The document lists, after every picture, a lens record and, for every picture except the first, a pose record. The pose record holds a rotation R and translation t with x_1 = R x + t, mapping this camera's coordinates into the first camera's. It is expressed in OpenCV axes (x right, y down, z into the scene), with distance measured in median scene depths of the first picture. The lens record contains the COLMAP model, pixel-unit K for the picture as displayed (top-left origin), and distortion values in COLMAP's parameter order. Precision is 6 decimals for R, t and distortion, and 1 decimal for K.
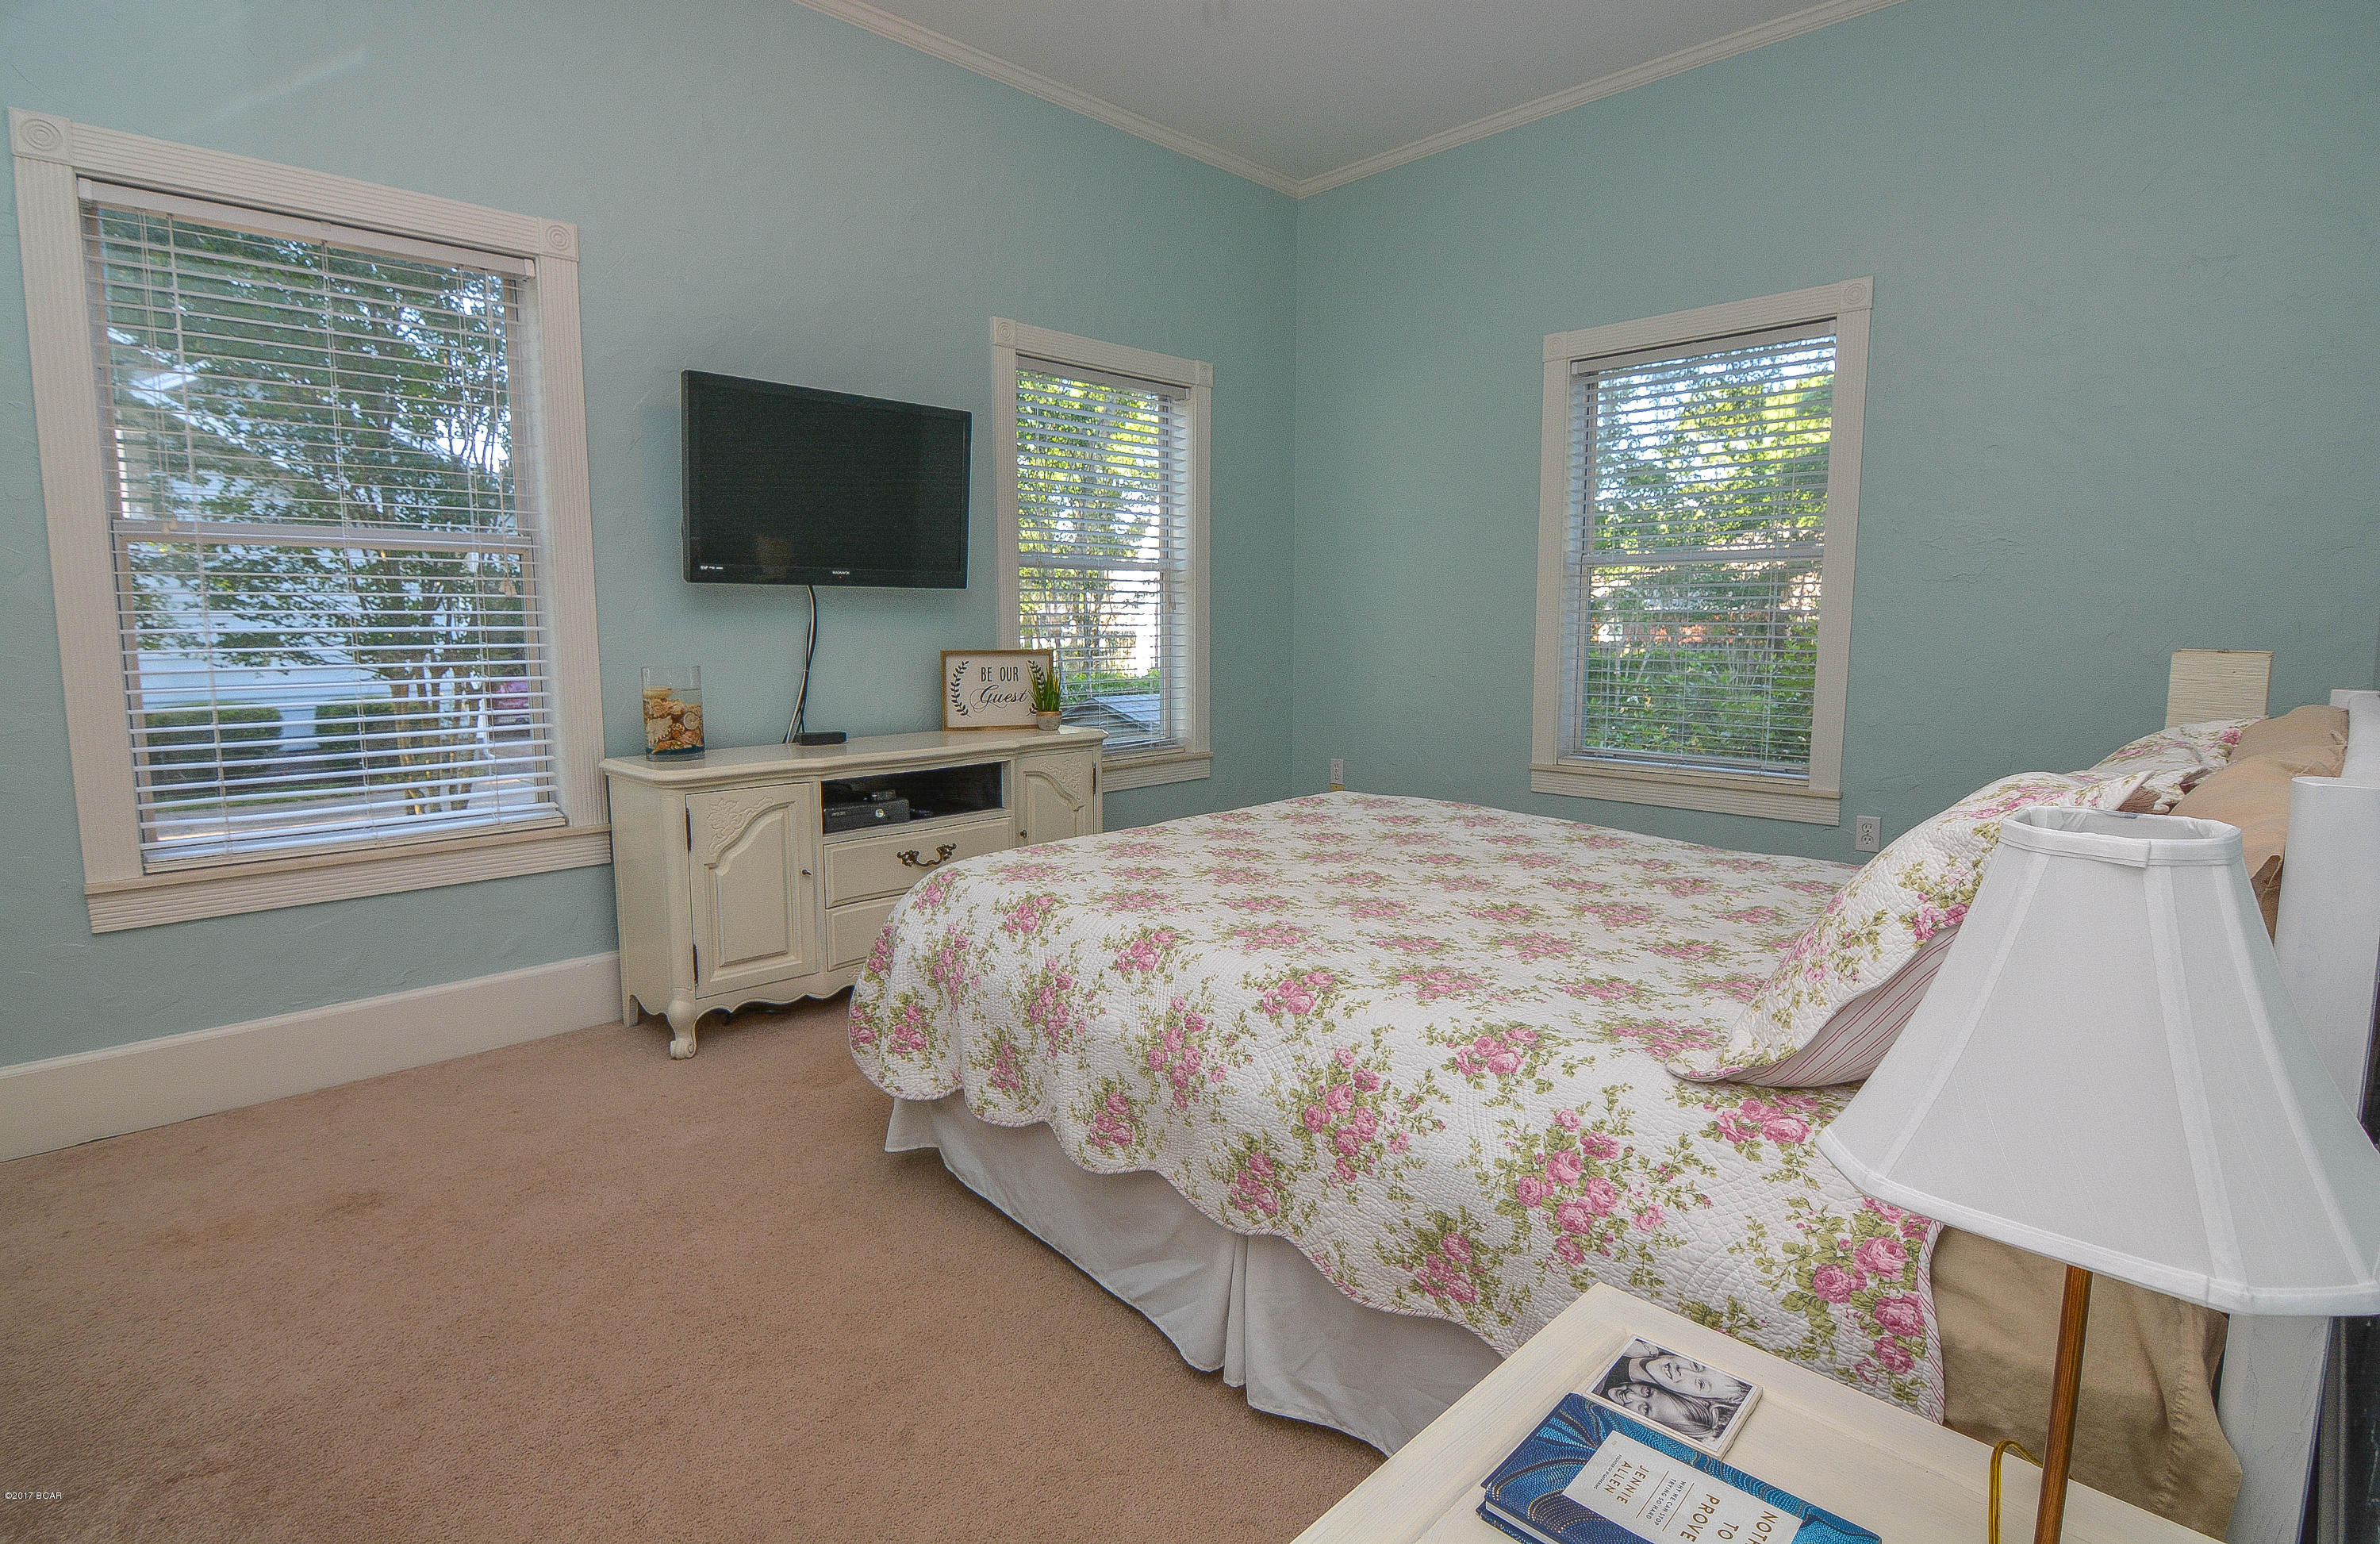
lens RADIAL K [[1169.7, 0, 1190.5], [0, 1169.7, 754.2], [0, 0, 1]] dist [-0.000176, -0.000177]
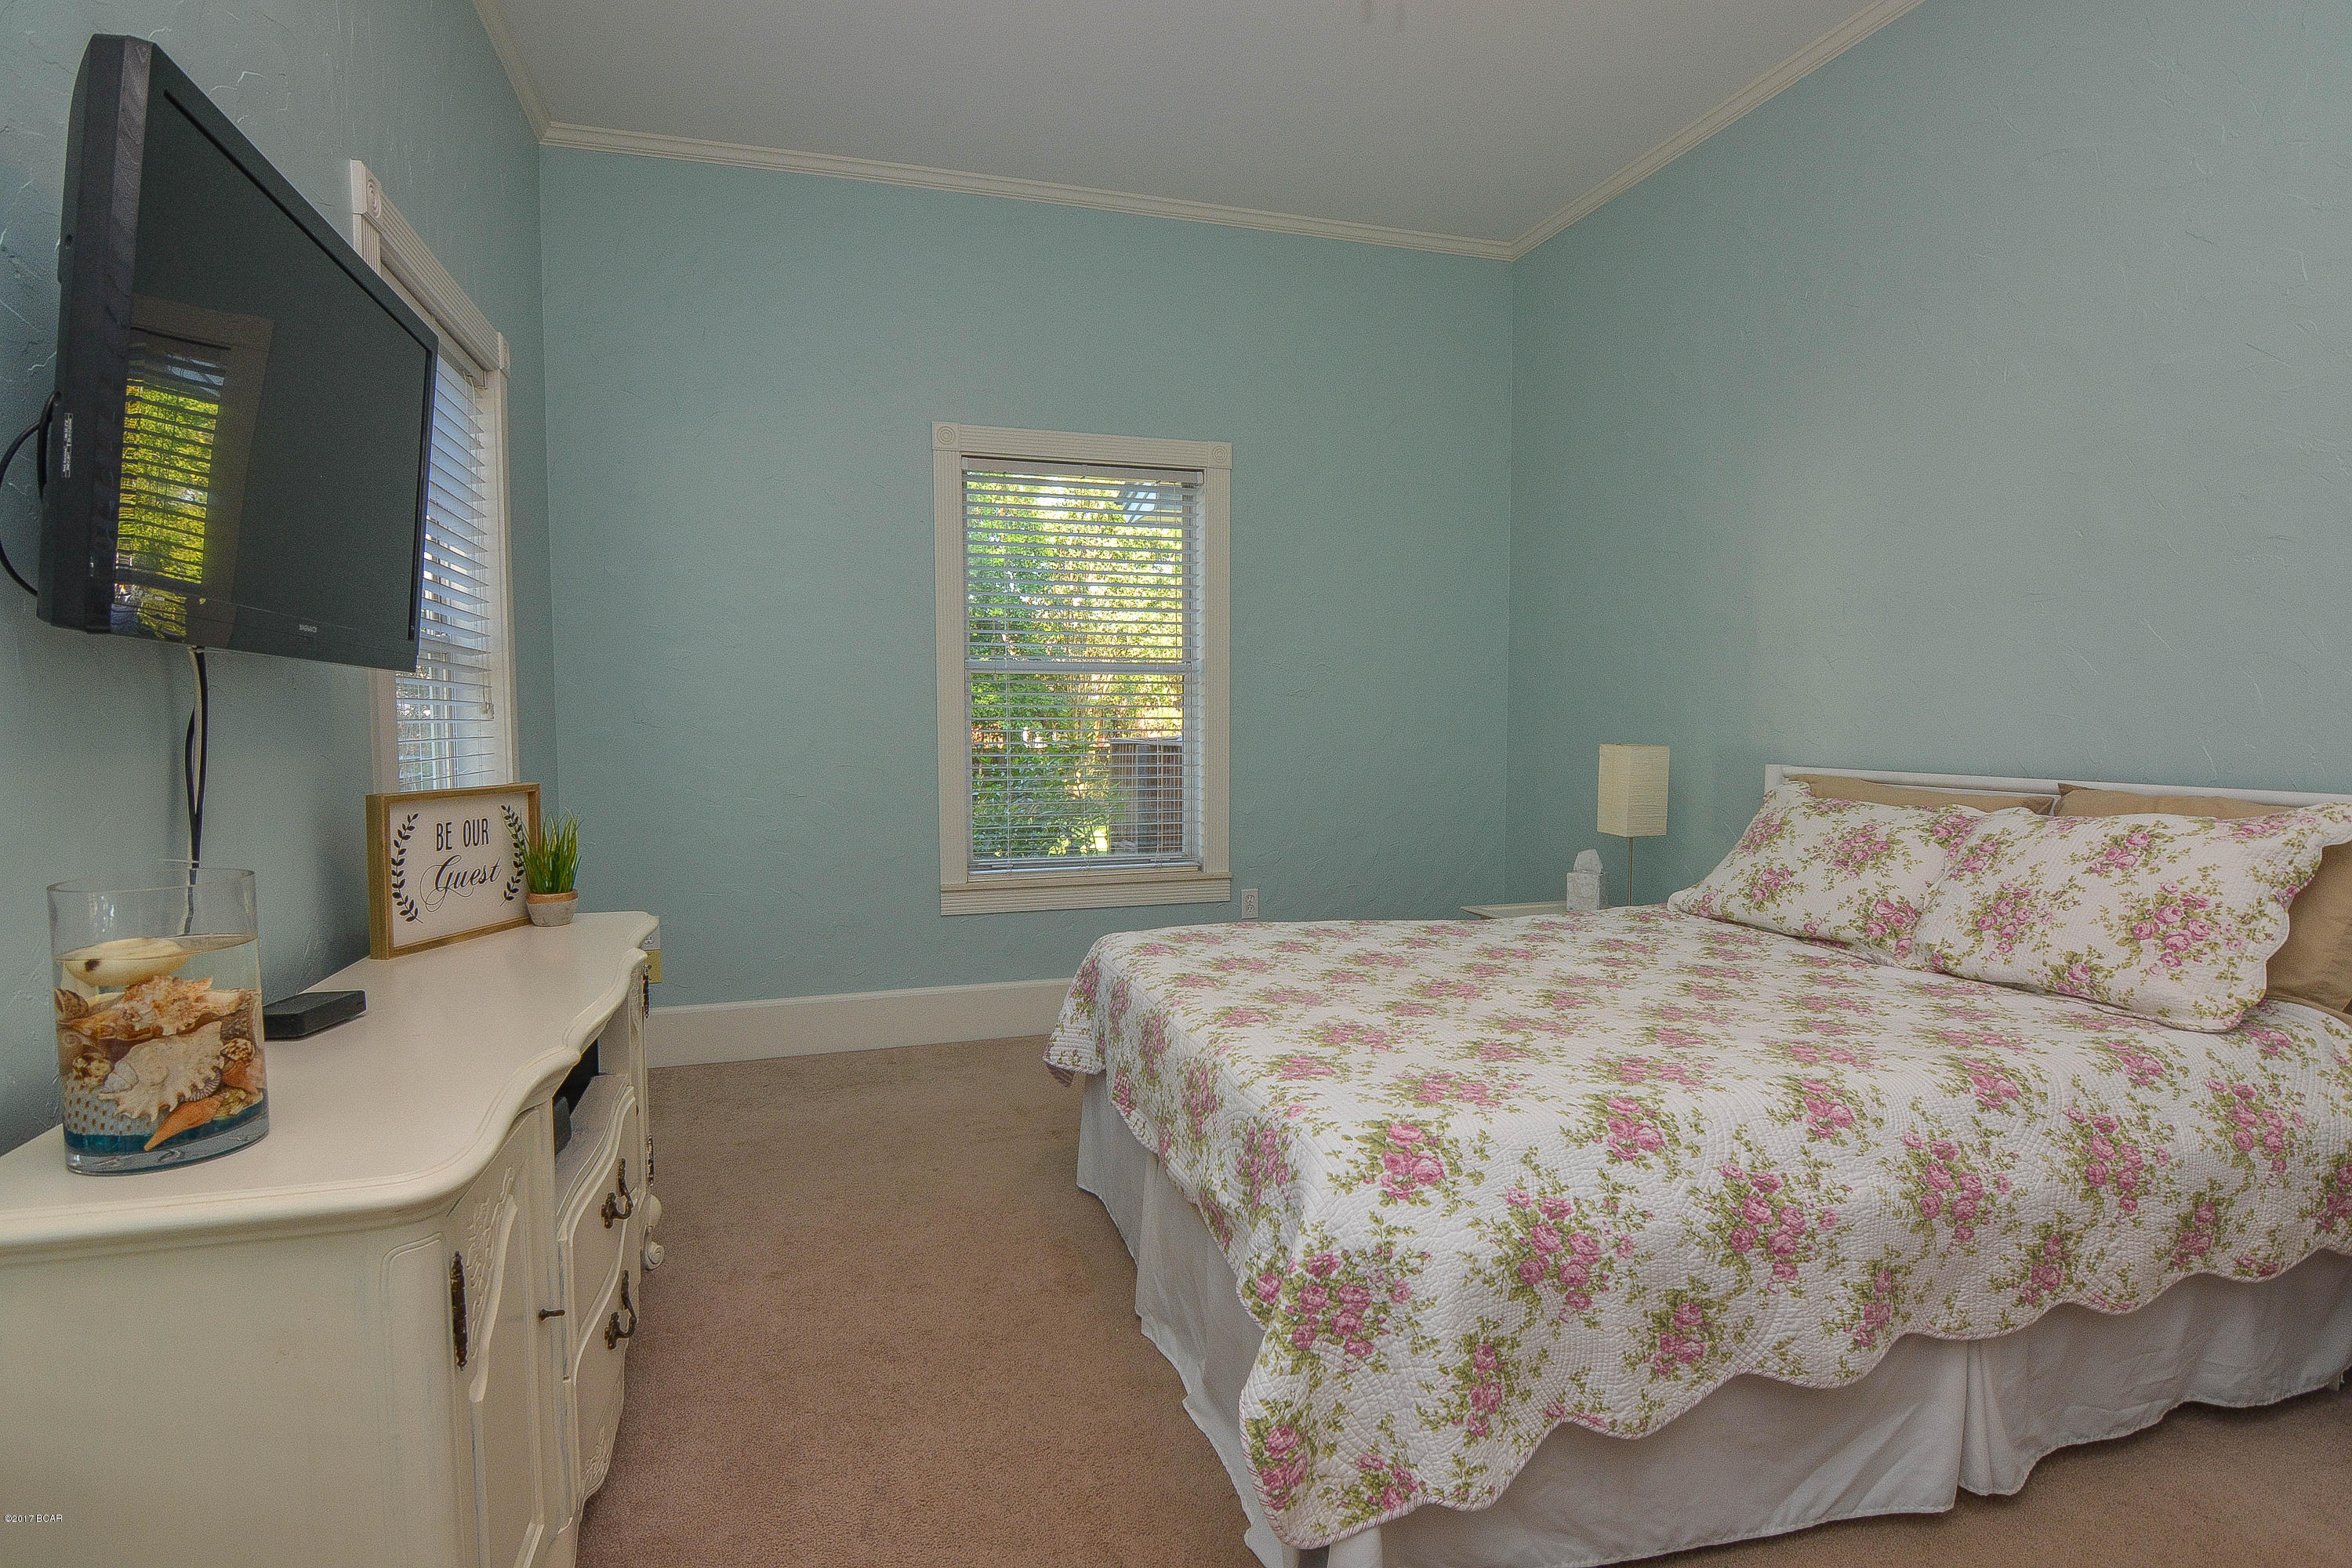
lens RADIAL K [[1200.5, 0, 1176.0], [0, 1200.5, 784.0], [0, 0, 1]] dist [-0.036311, 0.000966]
pose [[0.472893, -0.044118, 0.880015, -0.941064], [0.103542, 0.994608, -0.005777, -0.105989], [-0.875015, 0.093851, 0.474911, 0.890095]]
